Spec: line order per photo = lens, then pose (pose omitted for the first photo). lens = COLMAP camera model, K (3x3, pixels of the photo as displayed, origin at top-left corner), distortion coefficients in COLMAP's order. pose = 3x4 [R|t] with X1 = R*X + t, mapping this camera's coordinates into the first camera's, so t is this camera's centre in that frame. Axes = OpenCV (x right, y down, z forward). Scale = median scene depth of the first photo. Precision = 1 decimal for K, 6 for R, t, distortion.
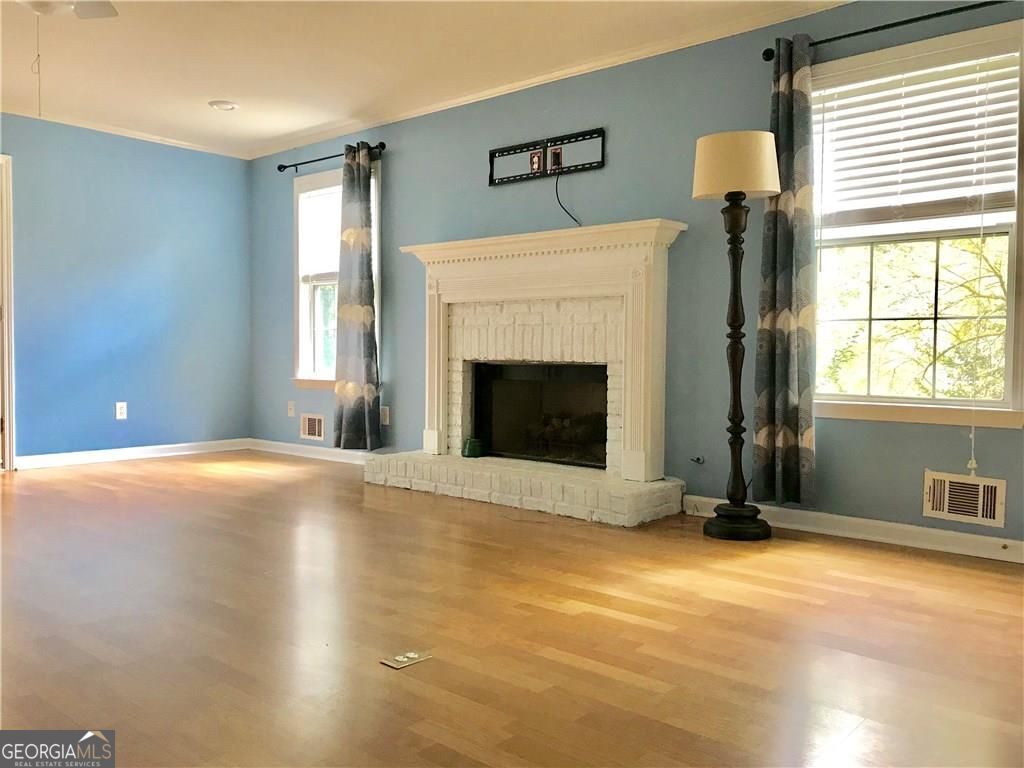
lens RADIAL K [[828.9, 0, 494.4], [0, 828.9, 370.4], [0, 0, 1]] dist [0.021200, -0.012811]
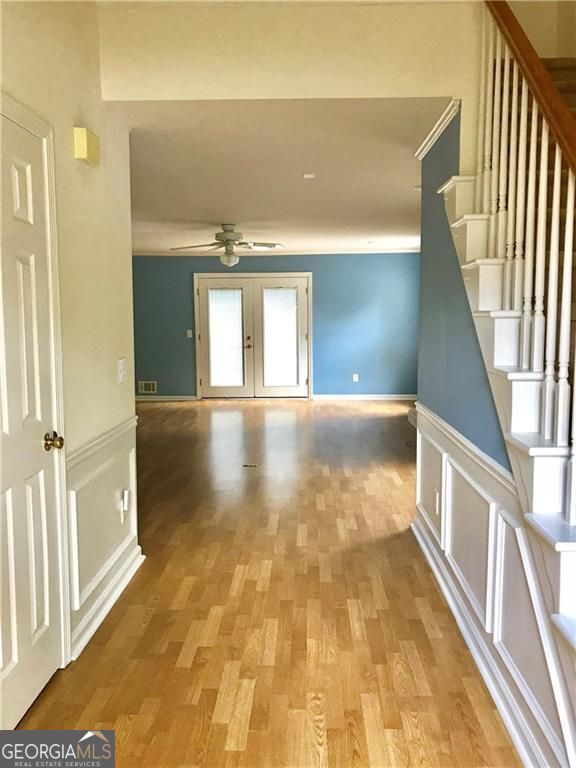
lens RADIAL K [[621.7, 0, 290.7], [0, 621.7, 362.1], [0, 0, 1]] dist [0.021200, -0.012811]
pose [[0.638023, 0.045133, -0.768694, 0.908573], [-0.001101, 0.998333, 0.057702, -0.113587], [0.770017, -0.035969, 0.637009, -0.253185]]
